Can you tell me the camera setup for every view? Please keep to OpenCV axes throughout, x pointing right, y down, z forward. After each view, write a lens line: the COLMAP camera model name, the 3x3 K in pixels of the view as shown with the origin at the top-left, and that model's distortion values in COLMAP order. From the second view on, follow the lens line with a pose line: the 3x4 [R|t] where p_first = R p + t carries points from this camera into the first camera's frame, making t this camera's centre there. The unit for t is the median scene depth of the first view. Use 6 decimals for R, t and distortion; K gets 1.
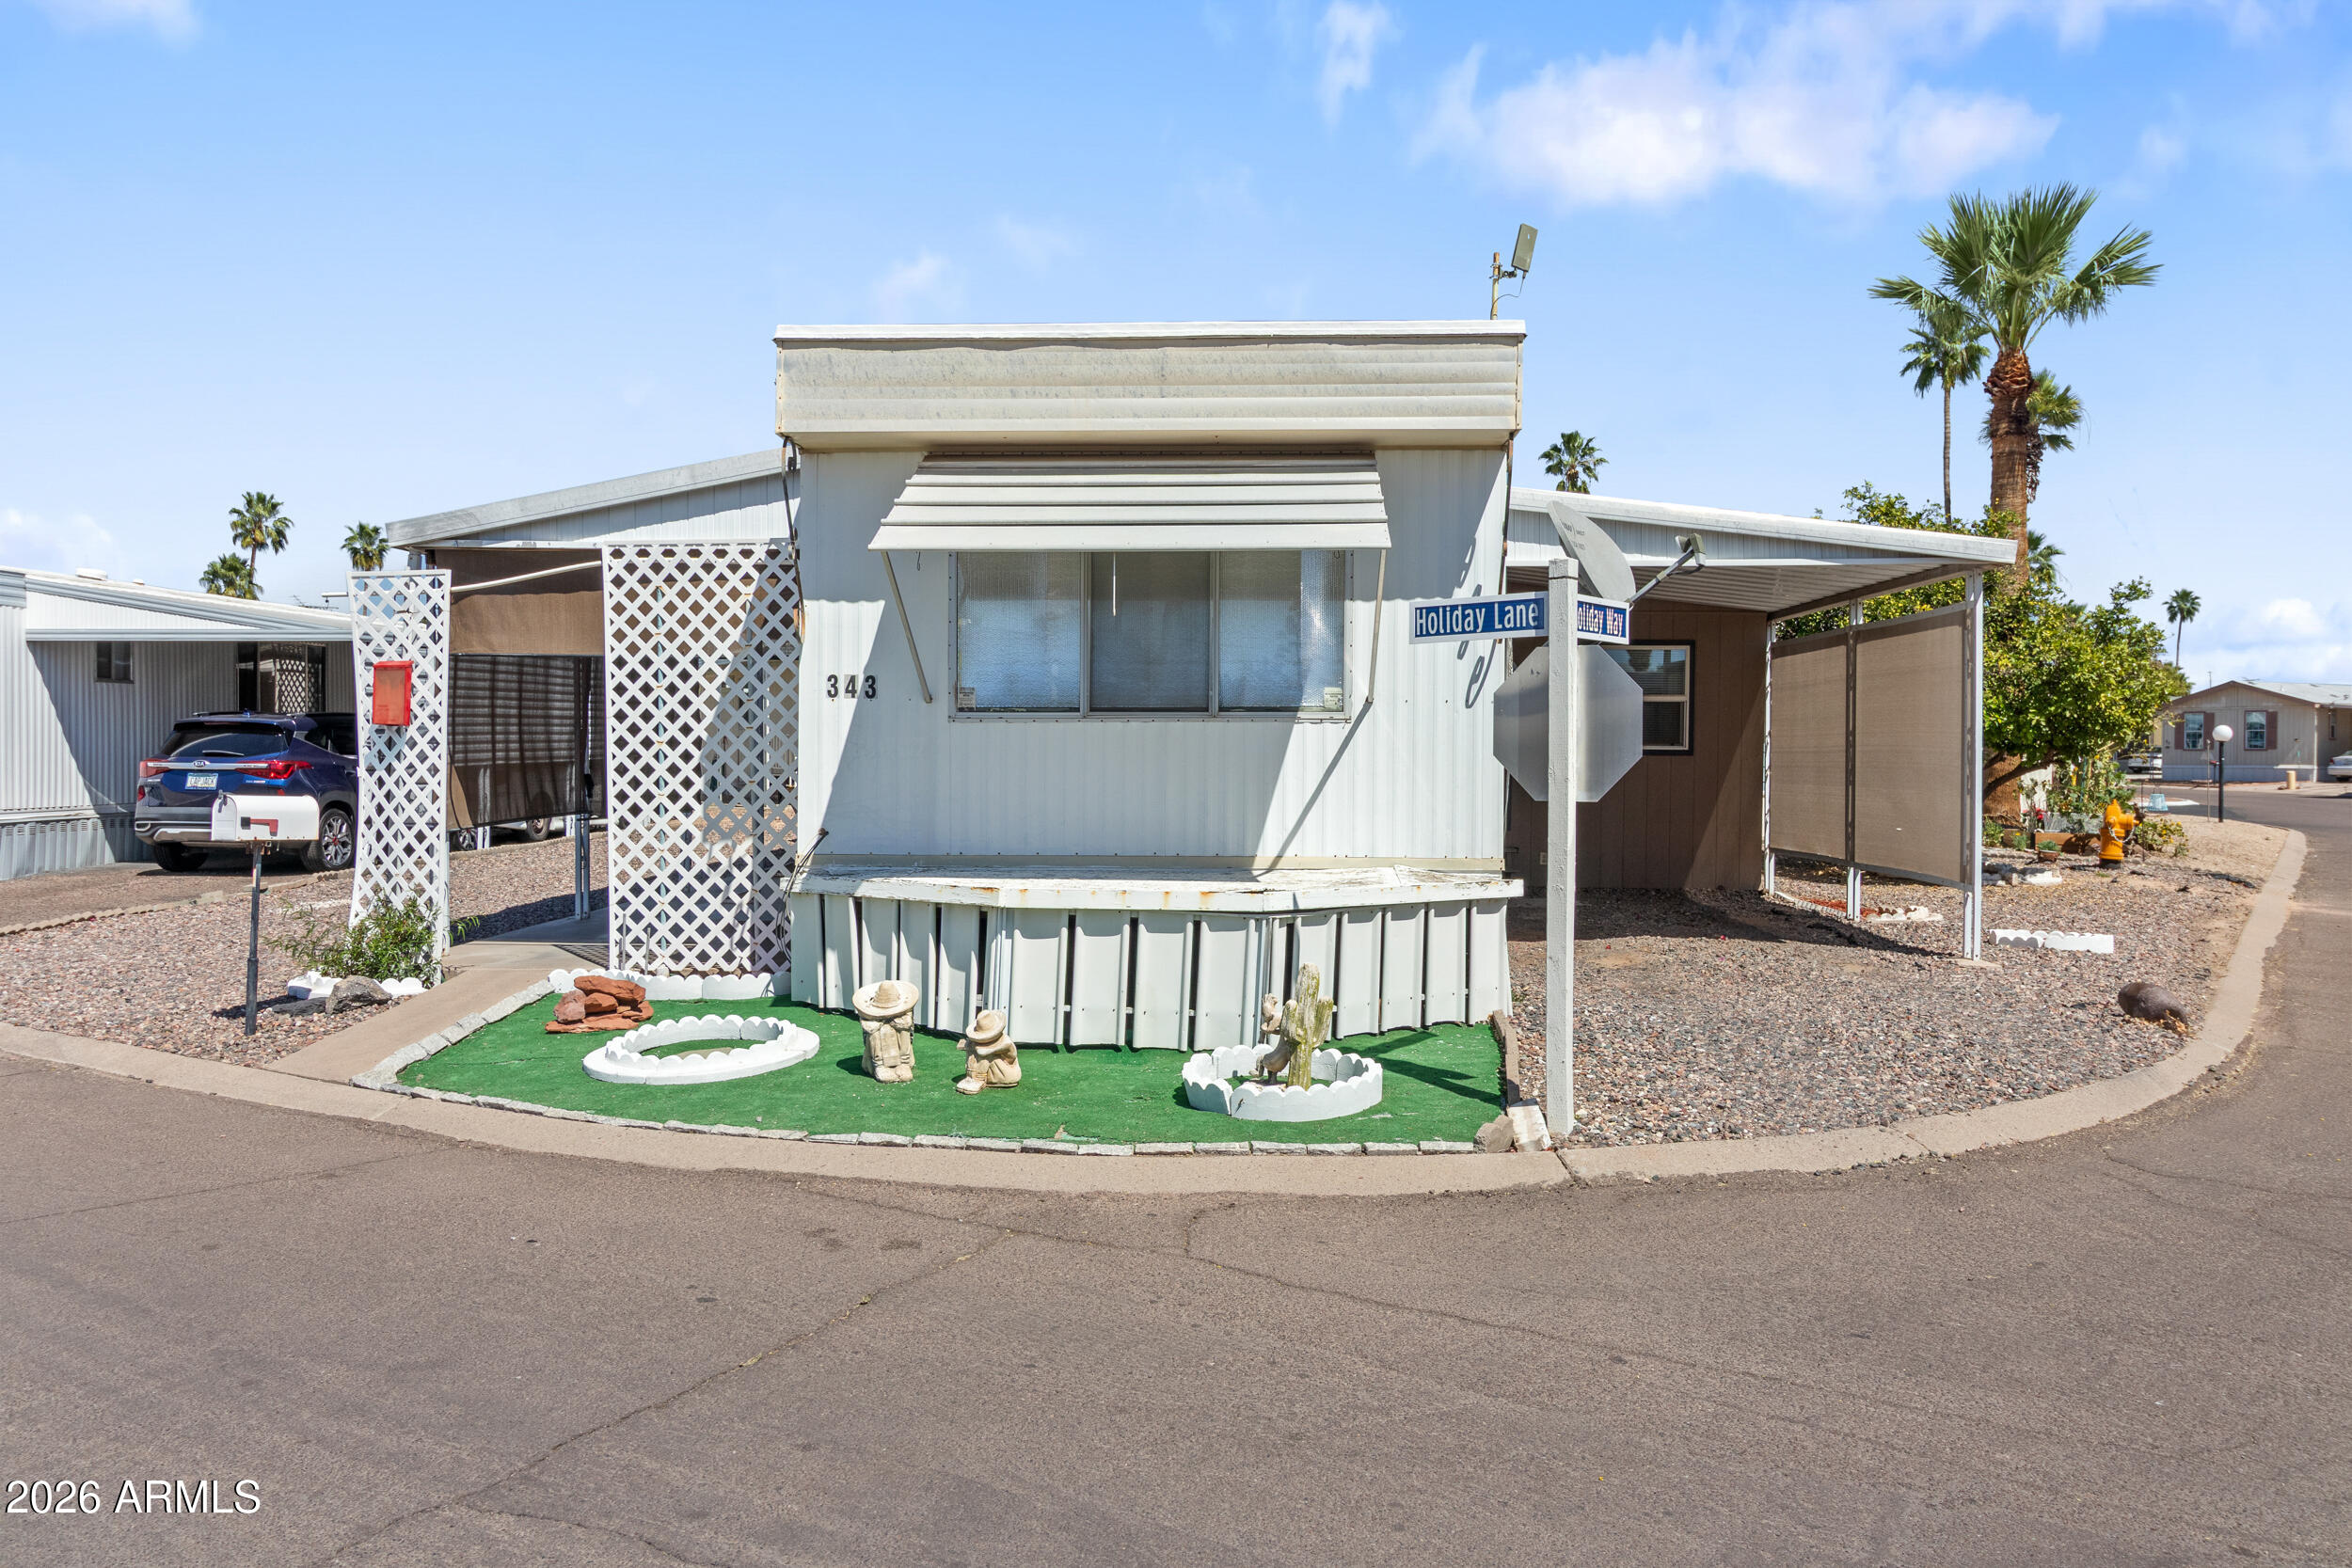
lens RADIAL K [[1644.9, 0, 1176.0], [0, 1644.9, 784.0], [0, 0, 1]] dist [-0.003555, -0.000026]
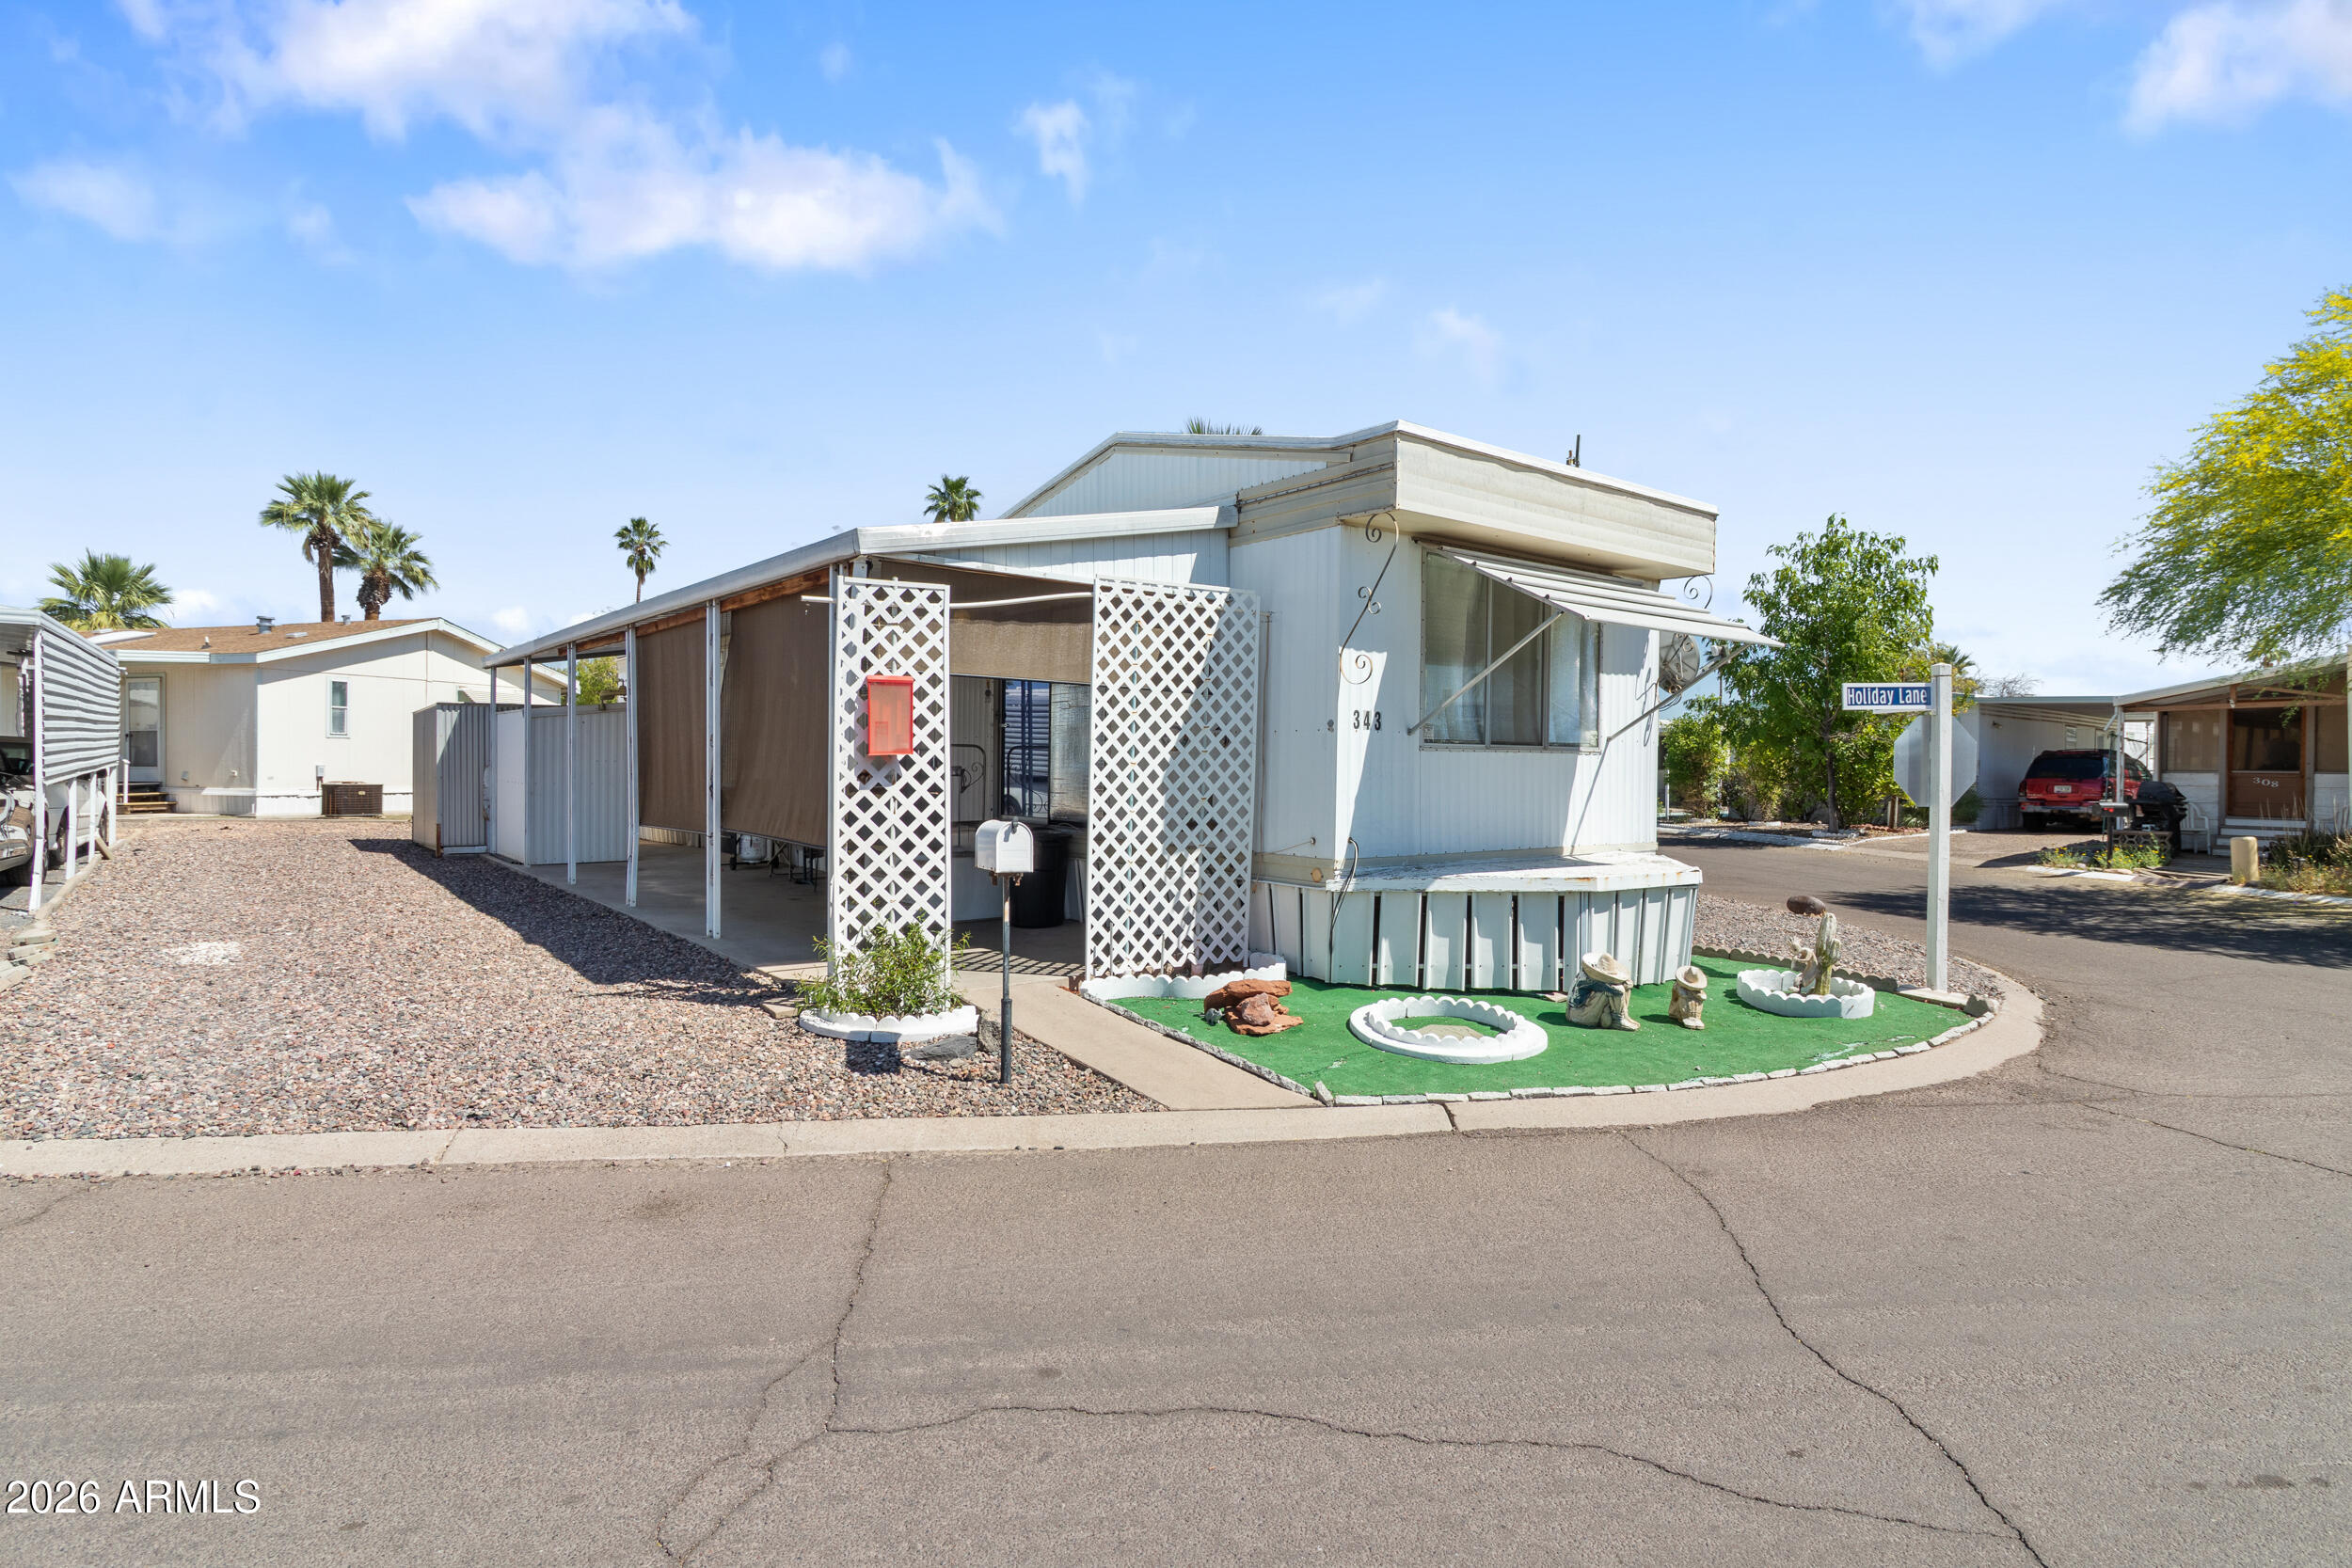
lens RADIAL K [[1167.1, 0, 1176.0], [0, 1167.1, 784.0], [0, 0, 1]] dist [0.001752, -0.000060]
pose [[0.783085, -0.003383, 0.621905, -0.771021], [0.004226, 0.999991, 0.000118, -0.011768], [-0.621900, 0.002535, 0.783093, 0.373220]]
